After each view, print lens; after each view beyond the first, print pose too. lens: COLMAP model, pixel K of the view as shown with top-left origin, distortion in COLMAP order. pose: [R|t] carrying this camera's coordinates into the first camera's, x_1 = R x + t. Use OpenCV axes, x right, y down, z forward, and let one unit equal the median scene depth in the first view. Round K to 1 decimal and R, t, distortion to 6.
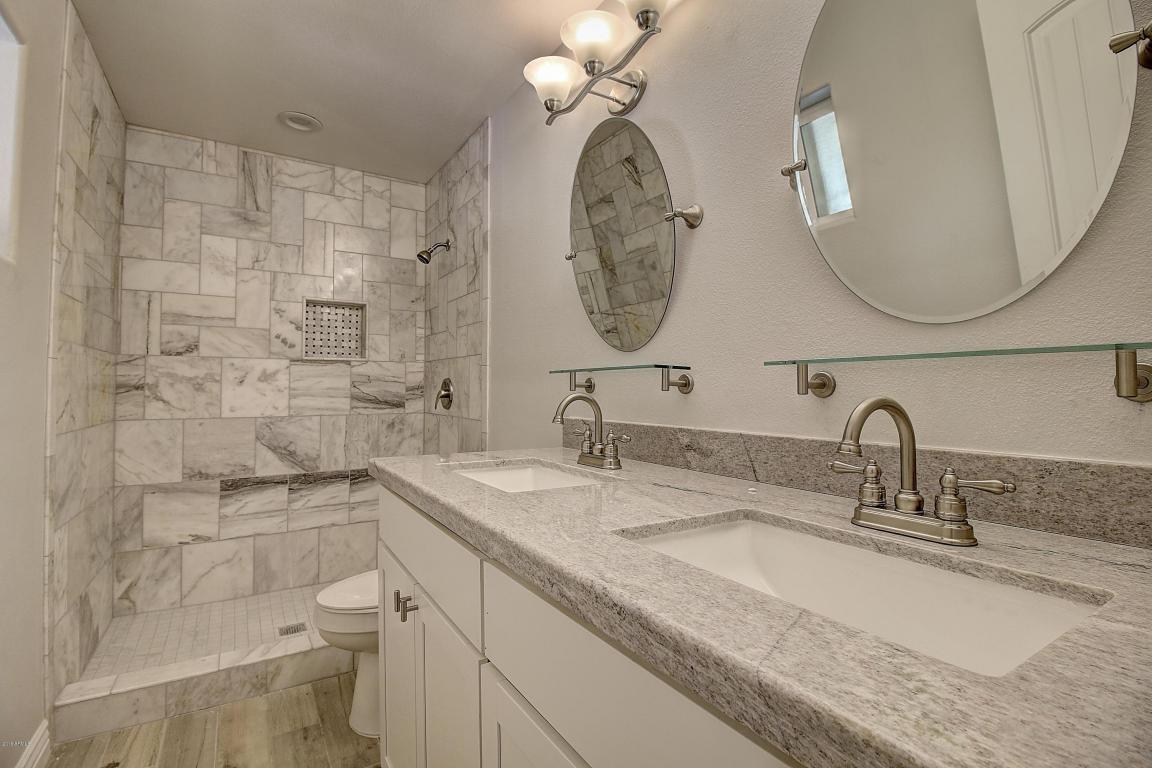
lens RADIAL K [[529.7, 0, 575.0], [0, 529.7, 377.0], [0, 0, 1]] dist [-0.003111, -0.011116]
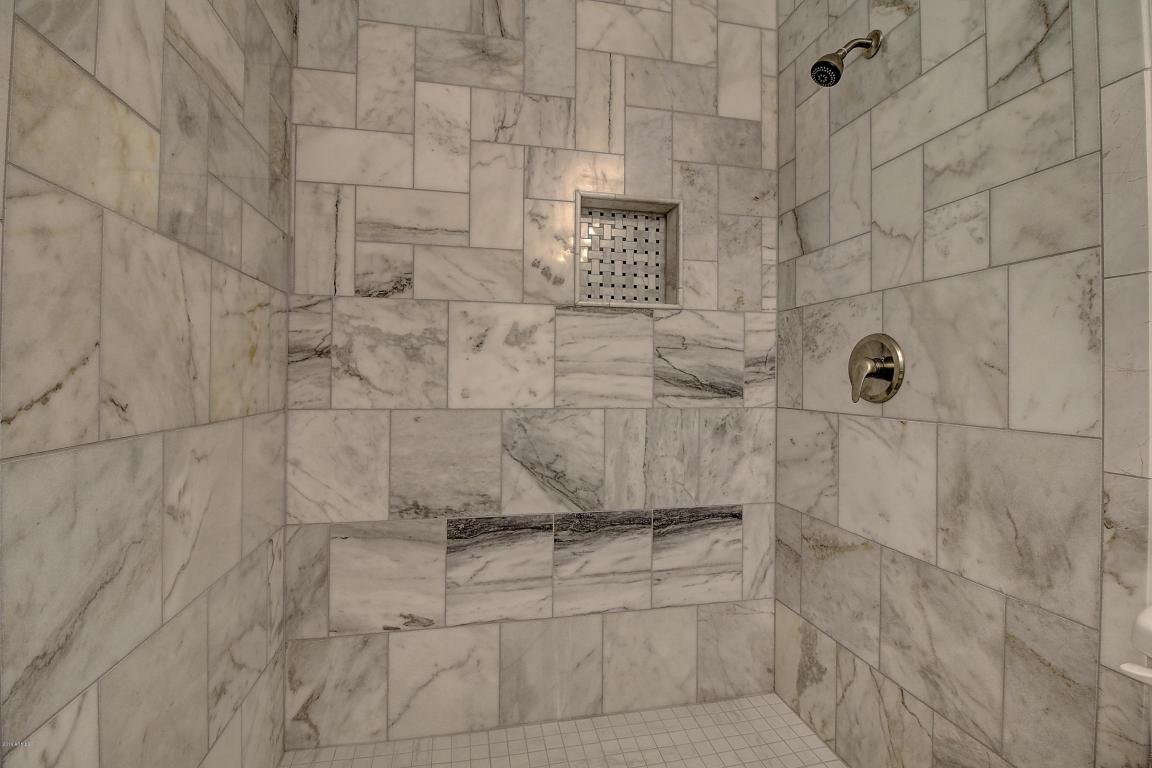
lens RADIAL K [[529.7, 0, 579.5], [0, 529.7, 383.3], [0, 0, 1]] dist [-0.003111, -0.011116]
pose [[0.939075, 0.013383, -0.343451, -0.340190], [-0.002418, 0.999474, 0.032335, 0.031356], [0.343704, -0.029535, 0.938614, 0.511233]]
